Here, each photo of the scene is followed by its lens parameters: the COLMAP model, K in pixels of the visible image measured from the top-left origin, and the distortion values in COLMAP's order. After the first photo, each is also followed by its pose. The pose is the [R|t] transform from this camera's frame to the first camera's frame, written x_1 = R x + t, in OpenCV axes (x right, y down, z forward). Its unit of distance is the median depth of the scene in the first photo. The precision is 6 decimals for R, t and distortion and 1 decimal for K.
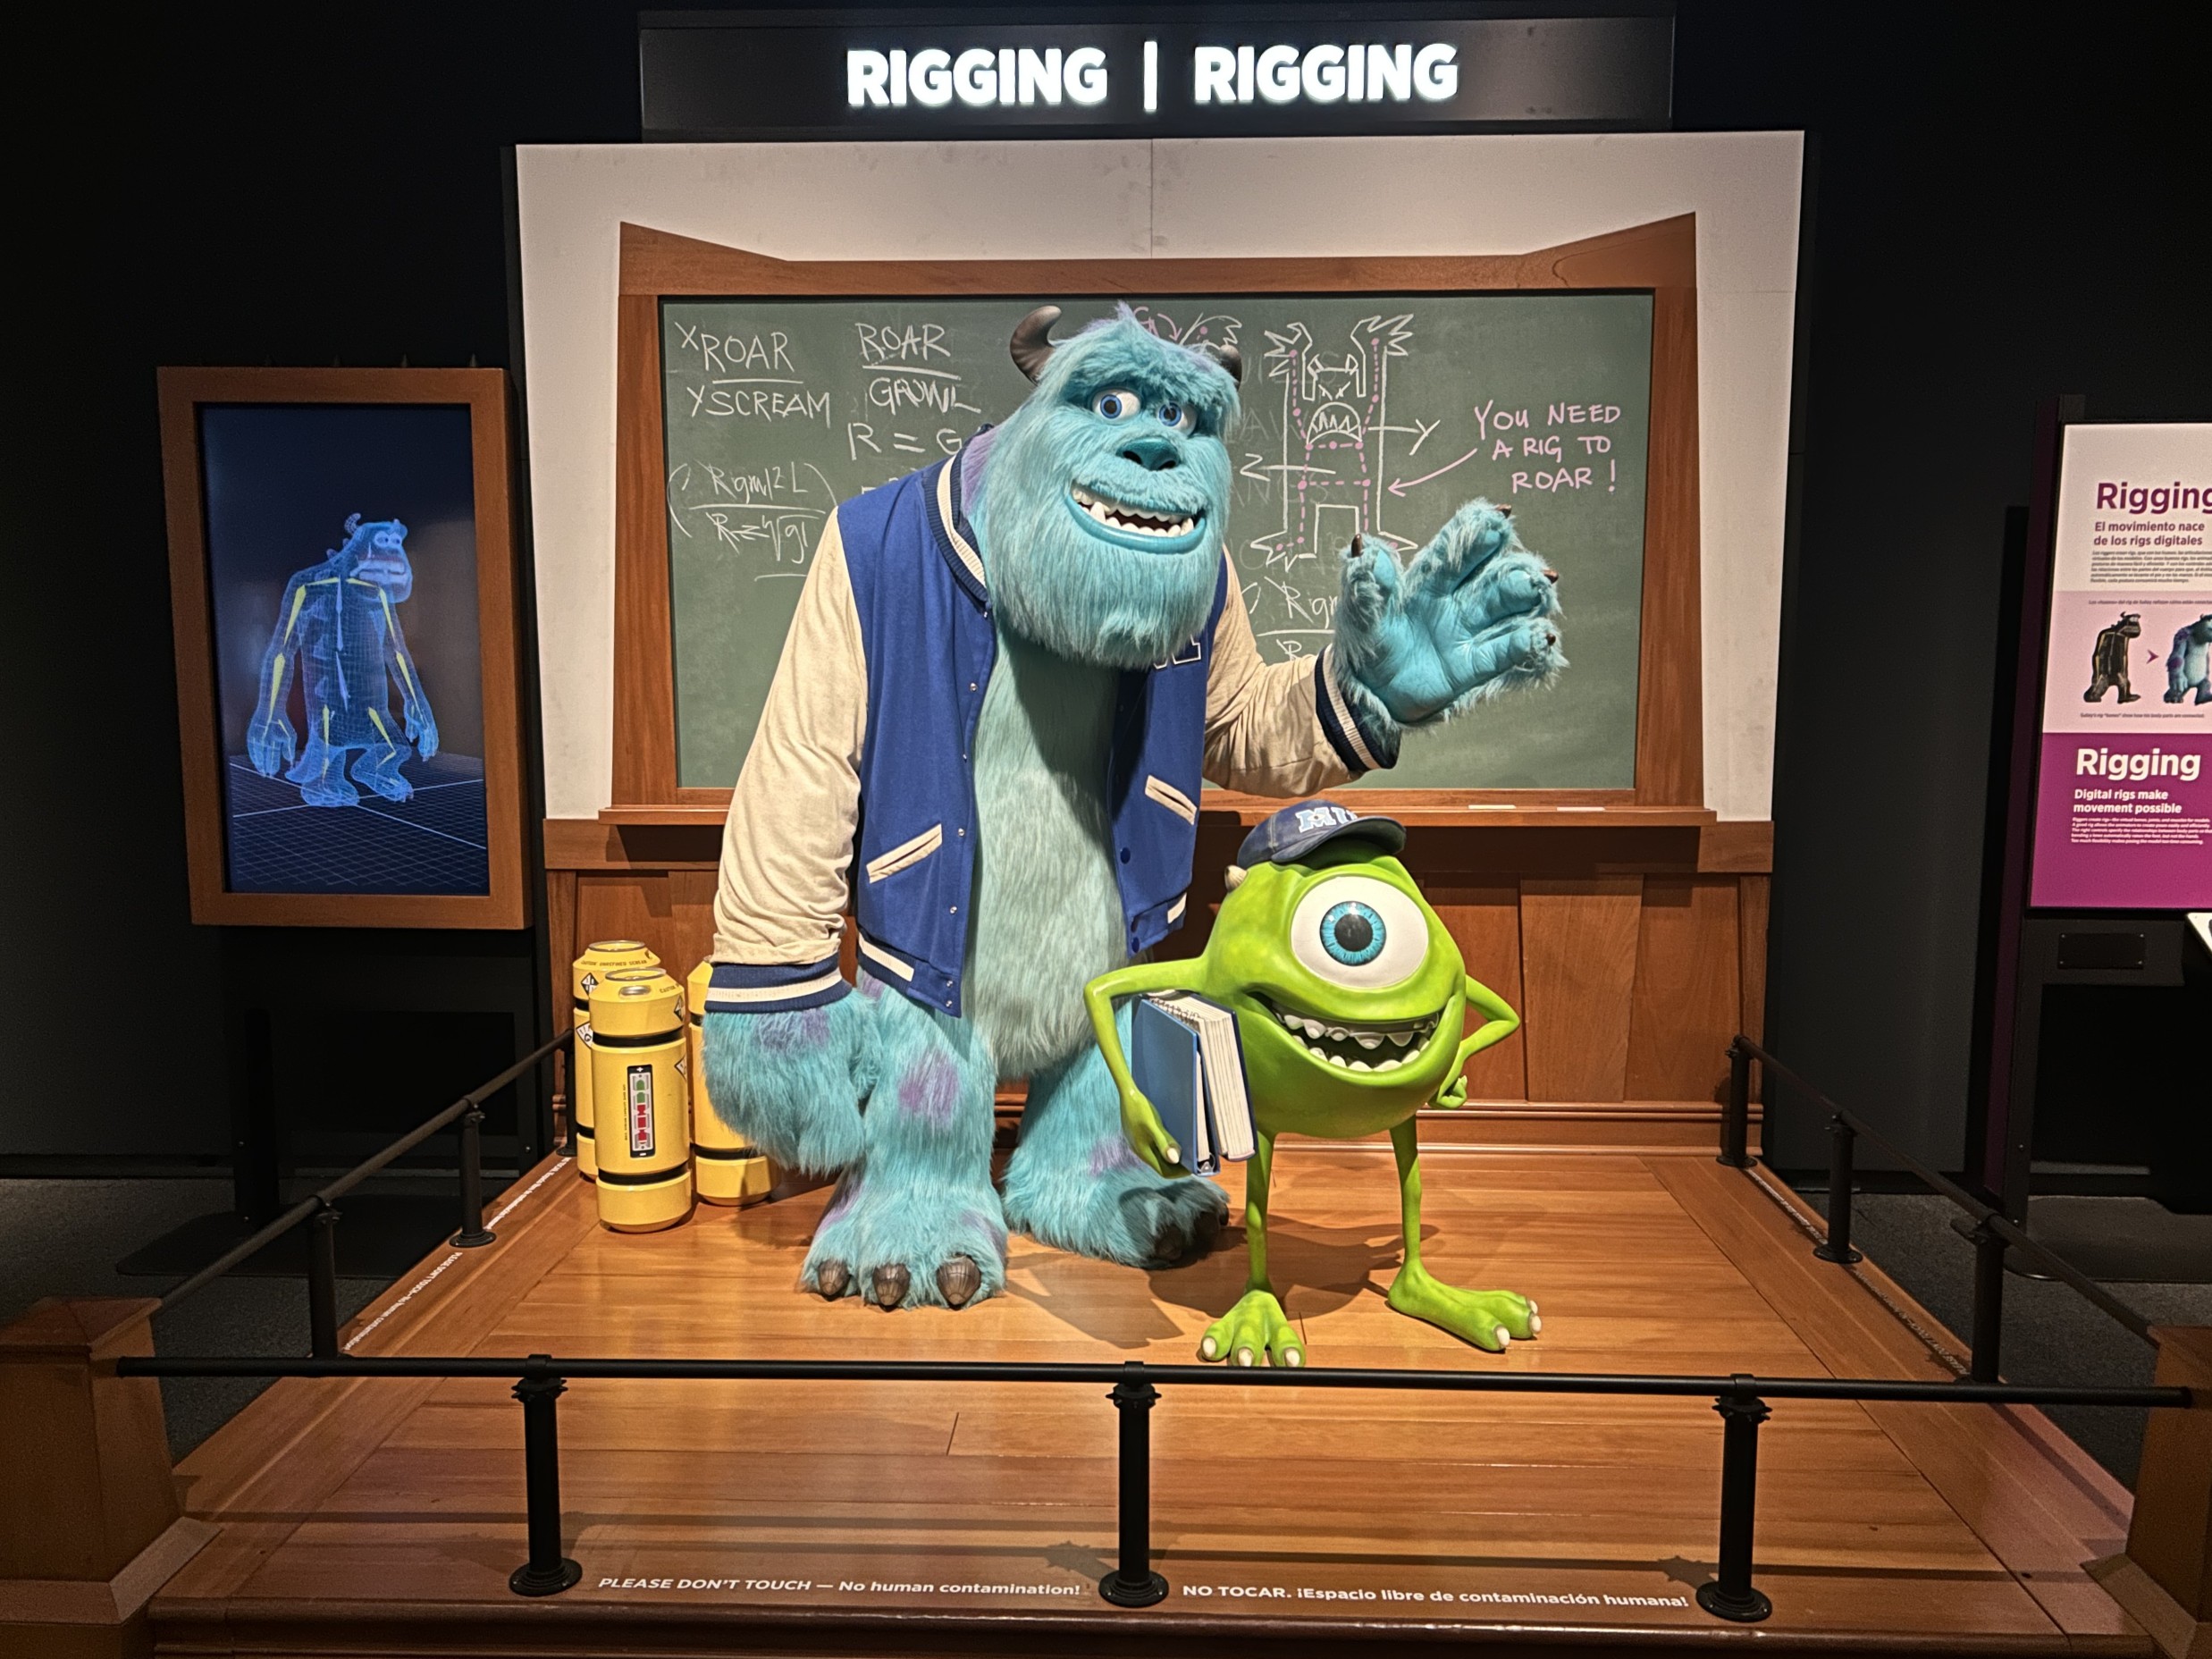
lens RADIAL K [[1676.5, 0, 1106.0], [0, 1676.5, 829.5], [0, 0, 1]] dist [-0.001984, 0.000374]
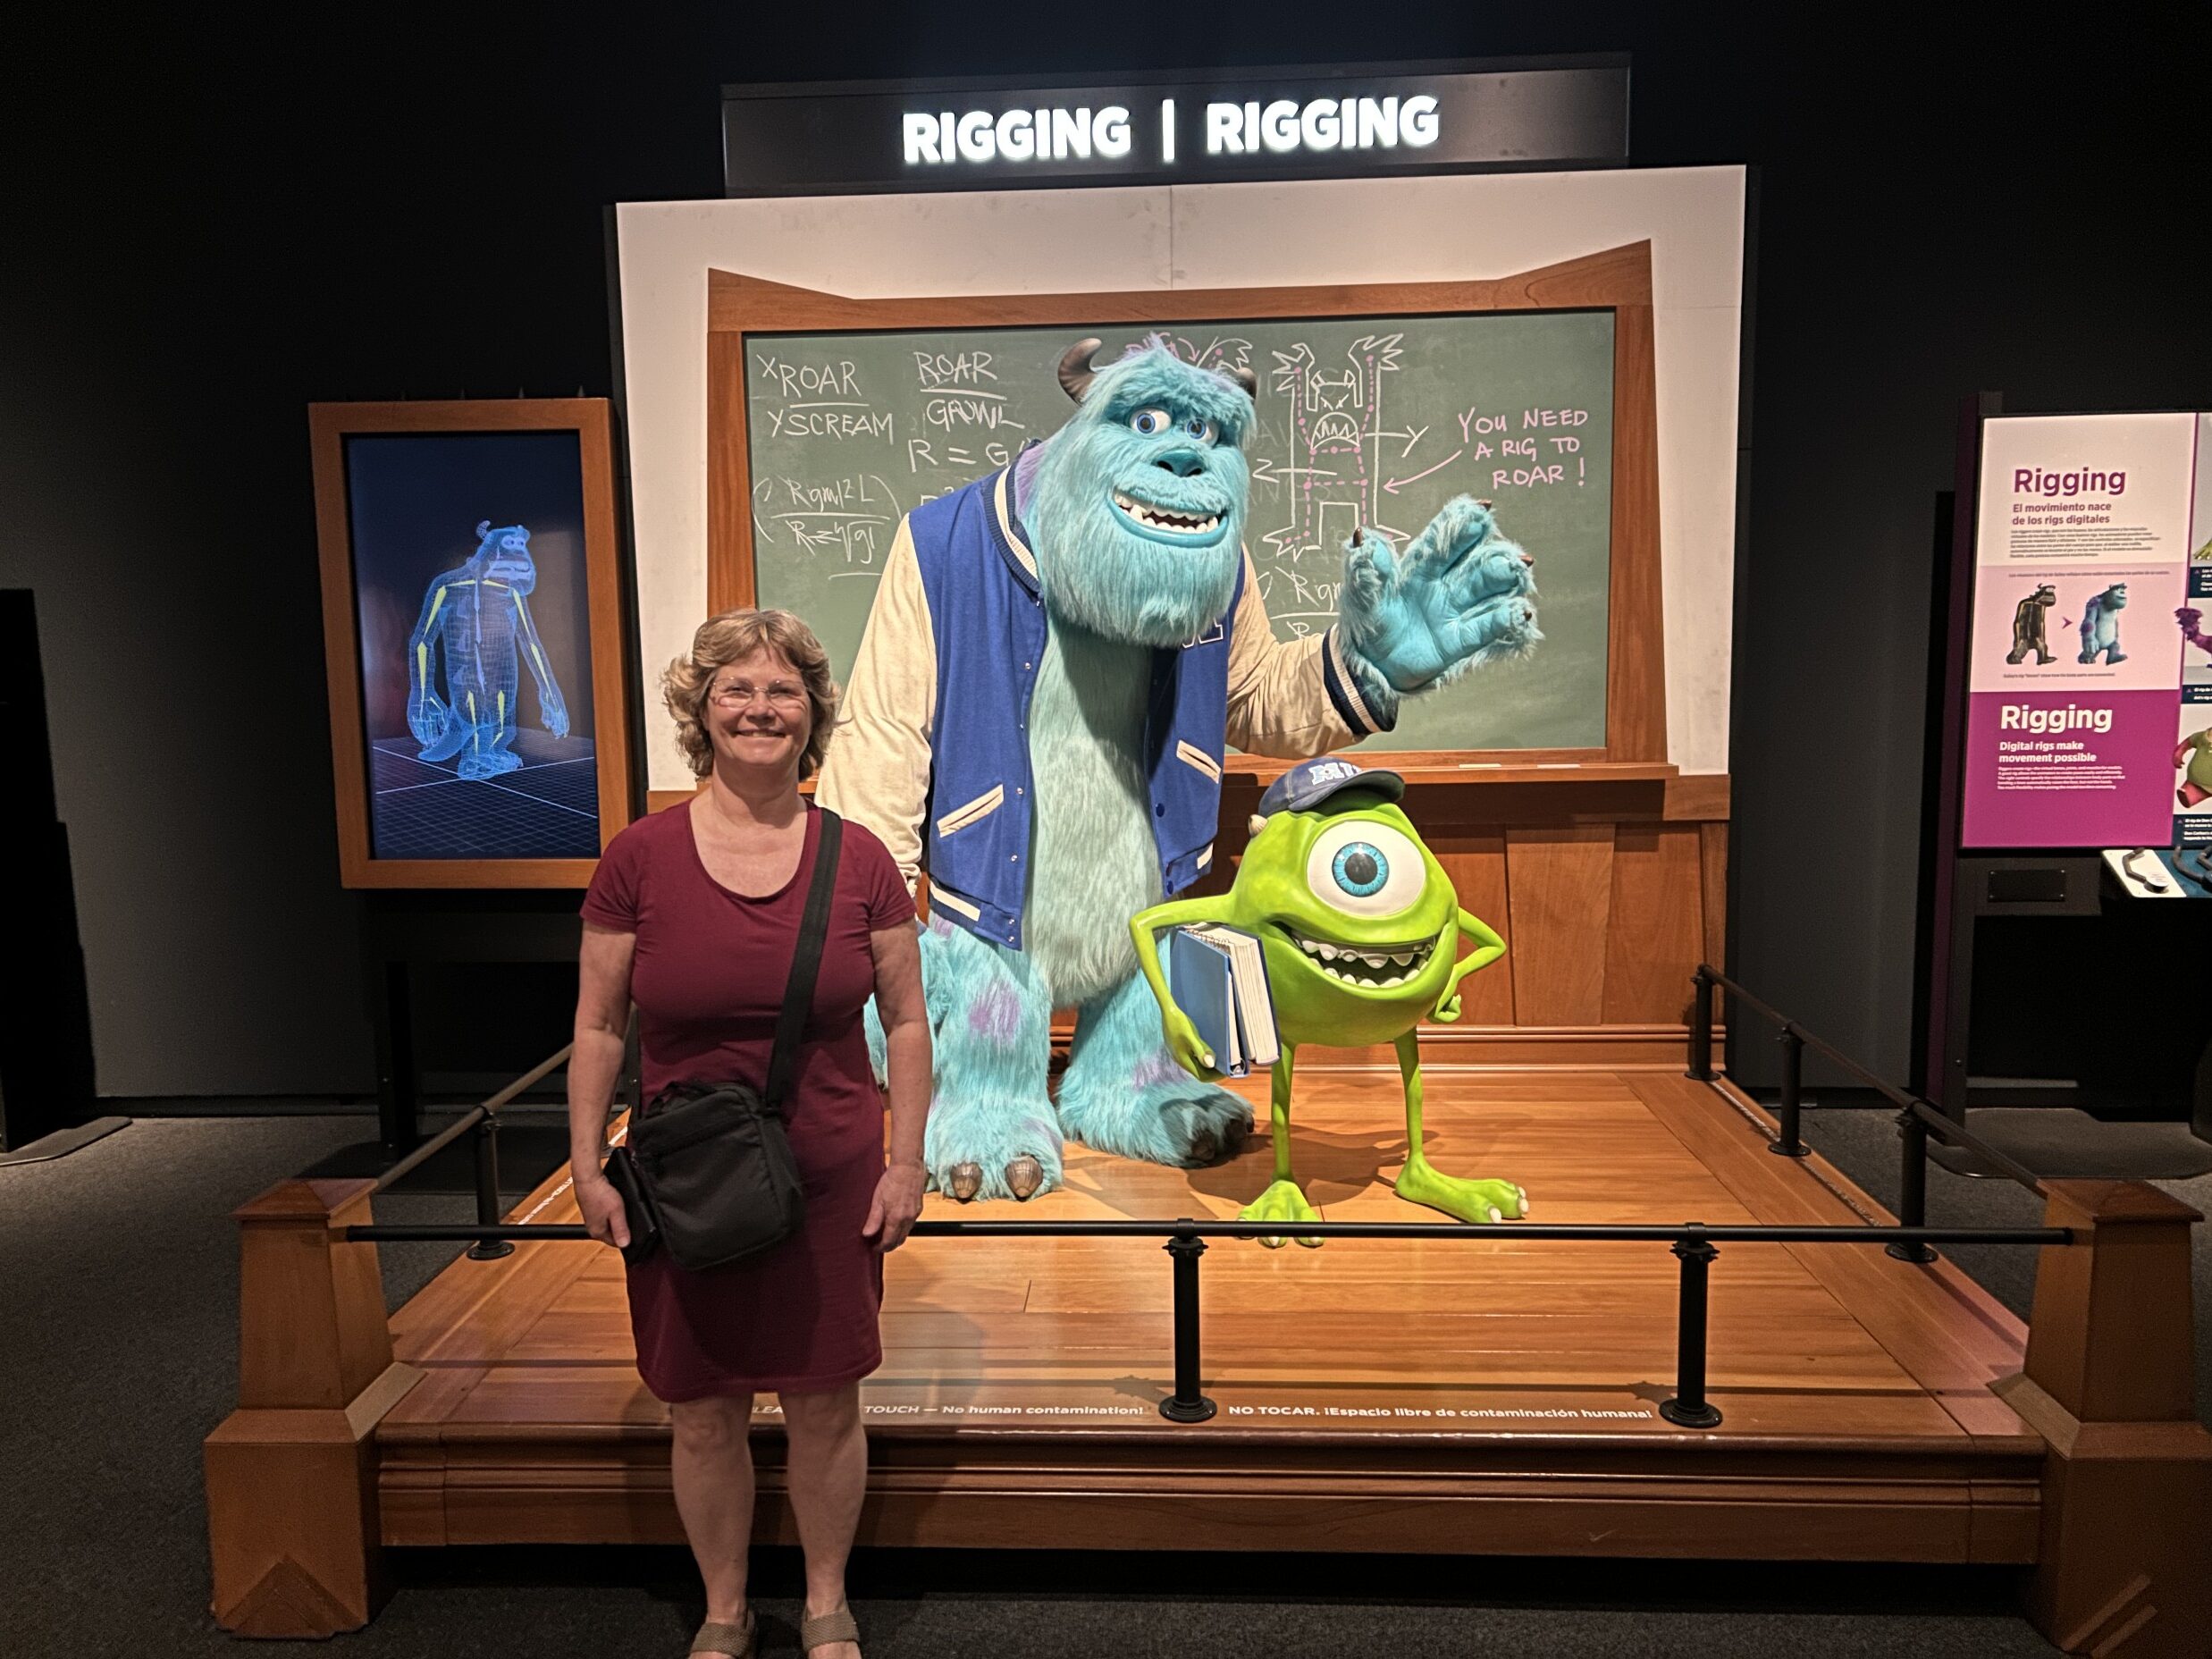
lens RADIAL K [[1668.1, 0, 1062.9], [0, 1668.1, 825.6], [0, 0, 1]] dist [0.000825, -0.011848]
pose [[0.999614, -0.015932, -0.022759, -0.029422], [0.015912, 0.999873, -0.001038, 0.026103], [0.022773, 0.000675, 0.999740, -0.148830]]
